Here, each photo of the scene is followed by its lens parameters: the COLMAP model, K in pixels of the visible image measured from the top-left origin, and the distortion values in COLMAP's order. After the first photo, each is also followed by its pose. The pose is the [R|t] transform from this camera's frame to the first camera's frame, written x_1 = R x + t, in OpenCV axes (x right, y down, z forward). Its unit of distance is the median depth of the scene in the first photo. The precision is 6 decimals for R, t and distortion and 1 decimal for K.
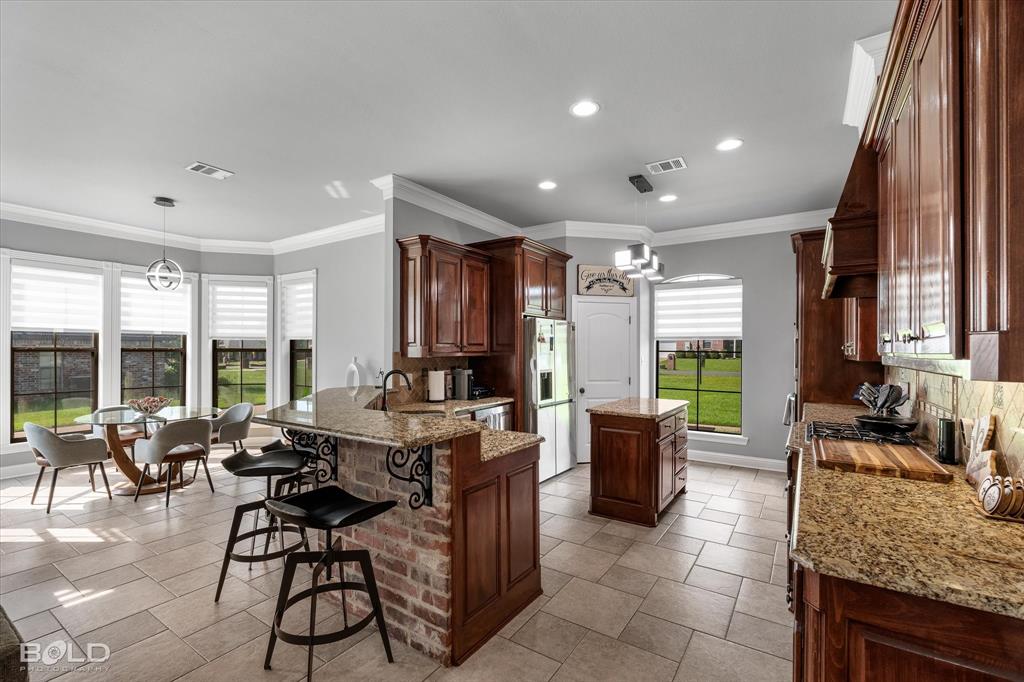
lens RADIAL K [[449.7, 0, 512.7], [0, 449.7, 347.4], [0, 0, 1]] dist [-0.003261, -0.000459]
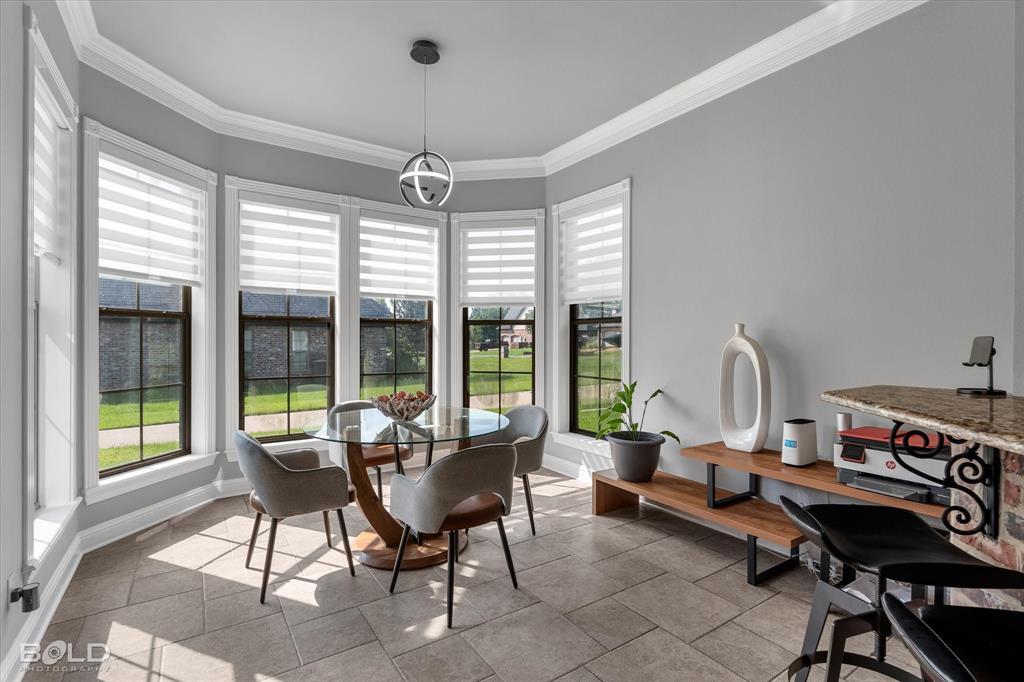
lens RADIAL K [[484.3, 0, 512.5], [0, 484.3, 337.8], [0, 0, 1]] dist [-0.006240, 0.000123]
pose [[0.923407, -0.000551, -0.383822, -0.457471], [0.001221, 0.999998, 0.001504, 0.042420], [0.383820, -0.001857, 0.923406, 0.493989]]
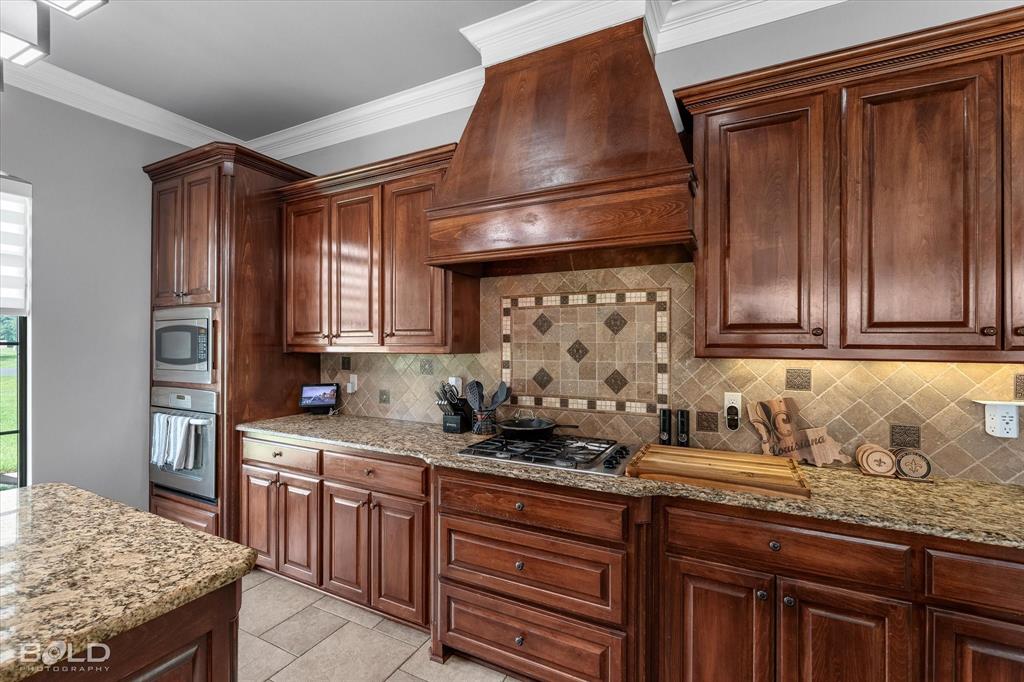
lens RADIAL K [[449.7, 0, 514.2], [0, 449.7, 343.1], [0, 0, 1]] dist [-0.003261, -0.000459]
pose [[-0.108807, -0.007794, 0.994032, 0.001175], [-0.008167, 0.999943, 0.006947, 0.003987], [-0.994029, -0.007362, -0.108865, 0.692681]]
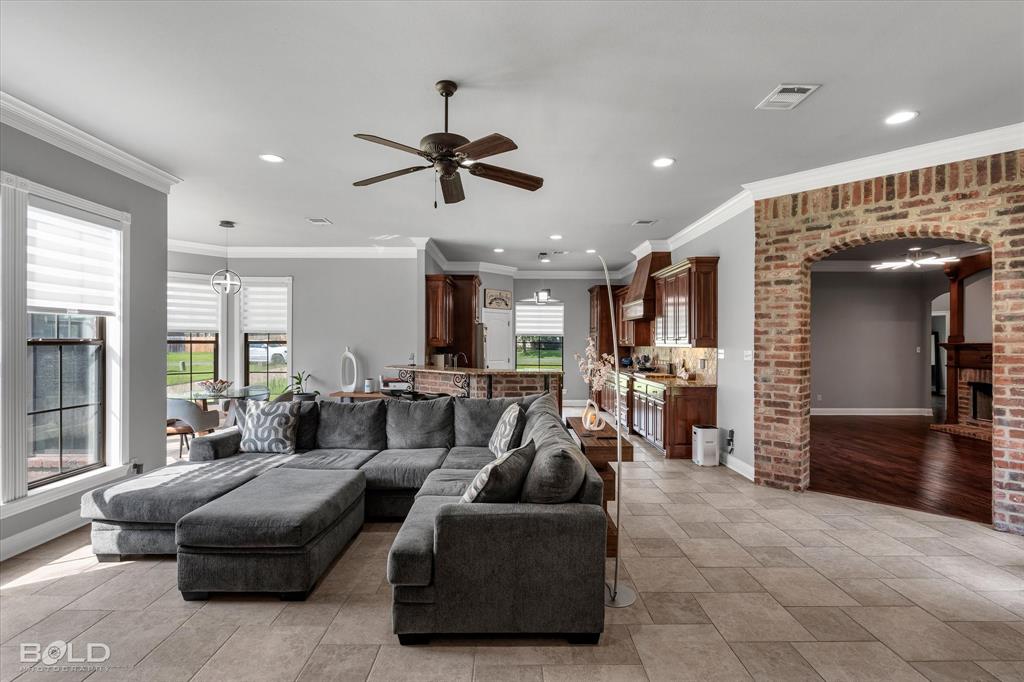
lens RADIAL K [[484.3, 0, 504.4], [0, 484.3, 340.2], [0, 0, 1]] dist [-0.006240, 0.000123]
pose [[0.834366, 0.002319, 0.551206, -0.916871], [-0.003814, 0.999991, 0.001567, -0.004951], [-0.551198, -0.003410, 0.834368, -0.584385]]
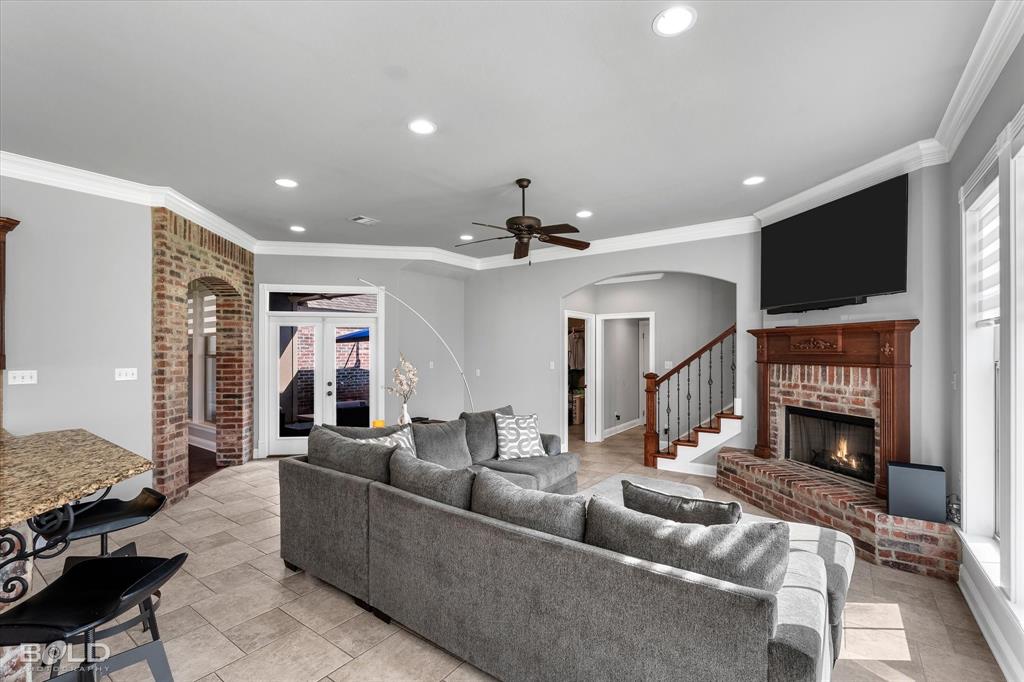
lens RADIAL K [[449.7, 0, 511.0], [0, 449.7, 351.6], [0, 0, 1]] dist [-0.003261, -0.000459]
pose [[-0.998909, -0.002878, 0.046613, -0.635662], [-0.003213, 0.999970, -0.007118, -0.009183], [-0.046591, -0.007260, -0.998888, 0.904800]]
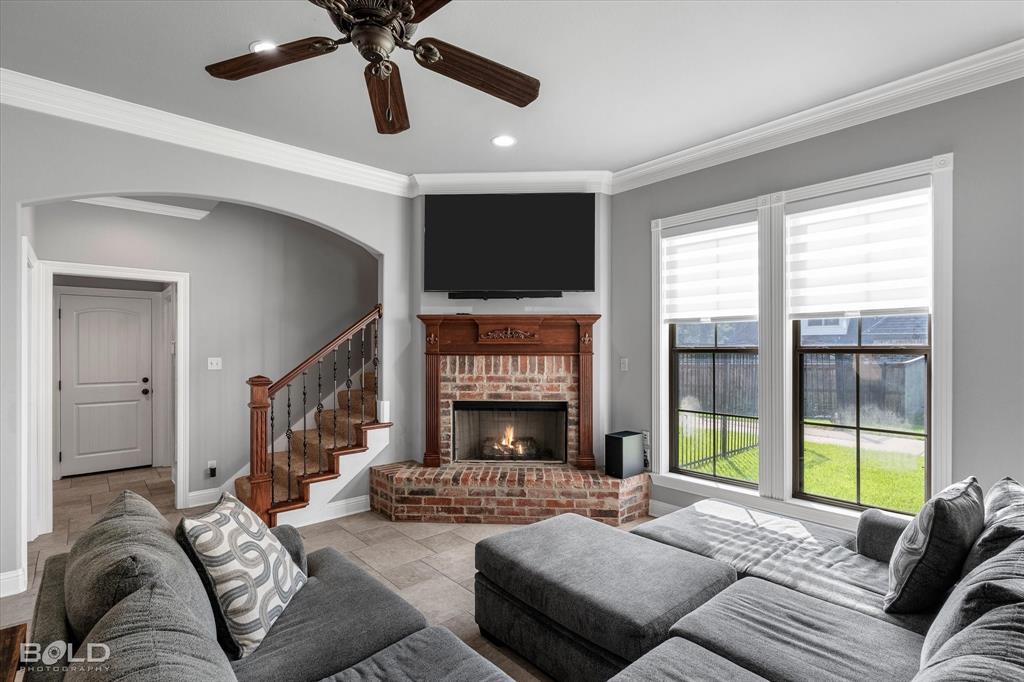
lens RADIAL K [[484.3, 0, 514.1], [0, 484.3, 347.5], [0, 0, 1]] dist [-0.006240, 0.000123]
pose [[-0.252702, -0.005129, -0.967531, -0.281175], [0.005465, 0.999962, -0.006728, 0.000889], [0.967529, -0.006988, -0.252664, 0.215325]]
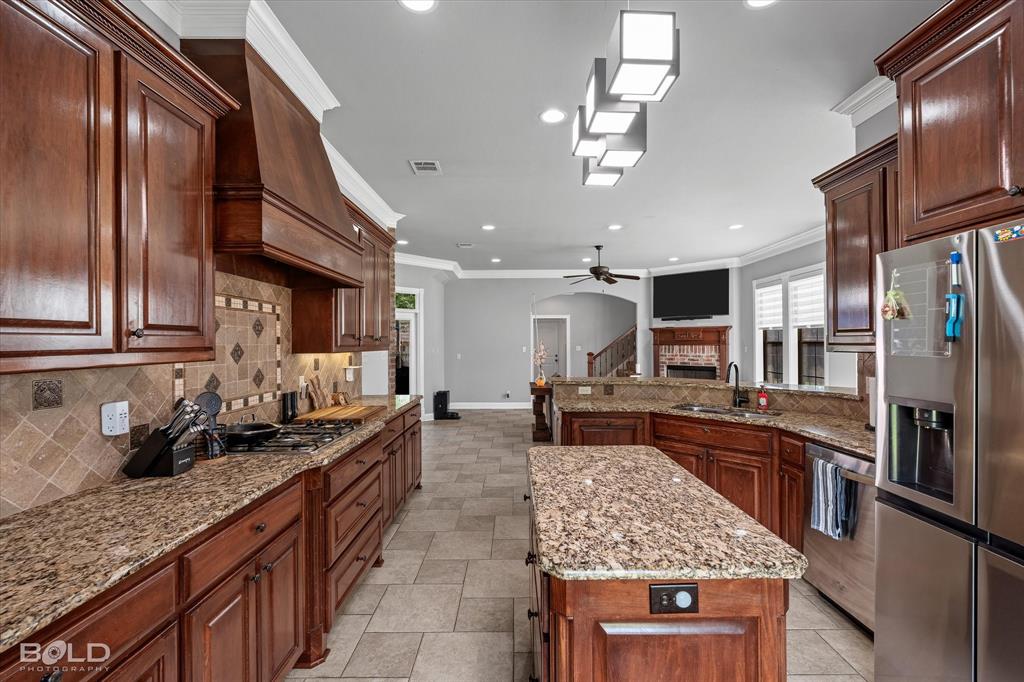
lens RADIAL K [[449.7, 0, 515.2], [0, 449.7, 339.3], [0, 0, 1]] dist [-0.003261, -0.000459]
pose [[-0.833181, -0.003450, -0.552990, 0.547599], [0.005935, 0.999867, -0.015180, 0.009816], [0.552969, -0.015929, -0.833050, 1.211210]]
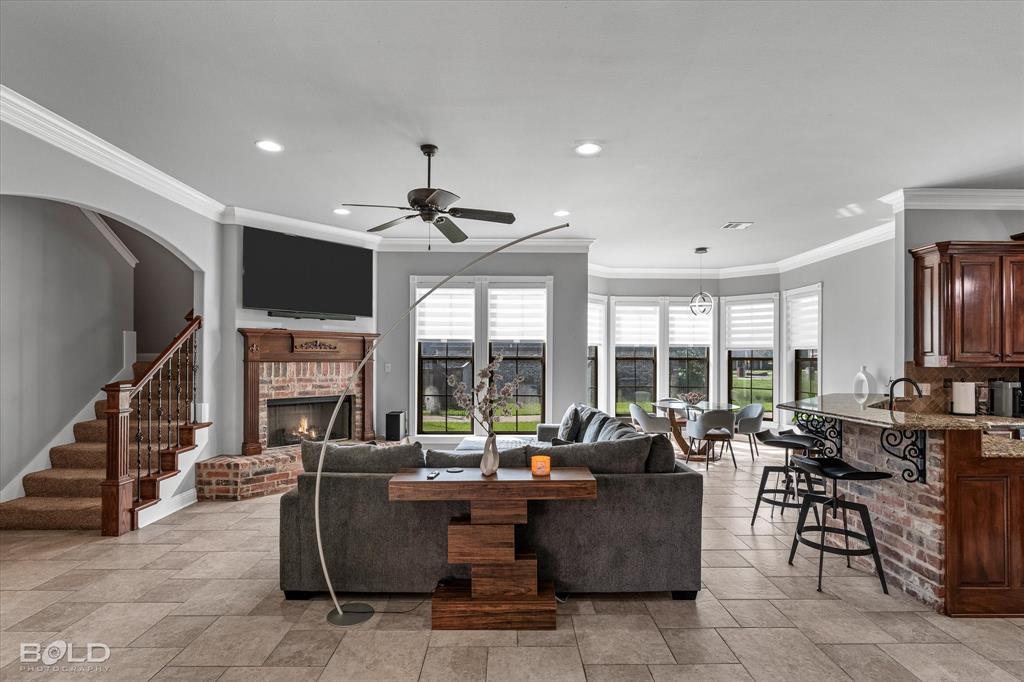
lens RADIAL K [[484.3, 0, 509.5], [0, 484.3, 357.0], [0, 0, 1]] dist [-0.006240, 0.000123]
pose [[0.555313, -0.000859, -0.831641, 0.133429], [0.002868, 0.999995, 0.000883, -0.002706], [0.831636, -0.002876, 0.555313, -0.323432]]
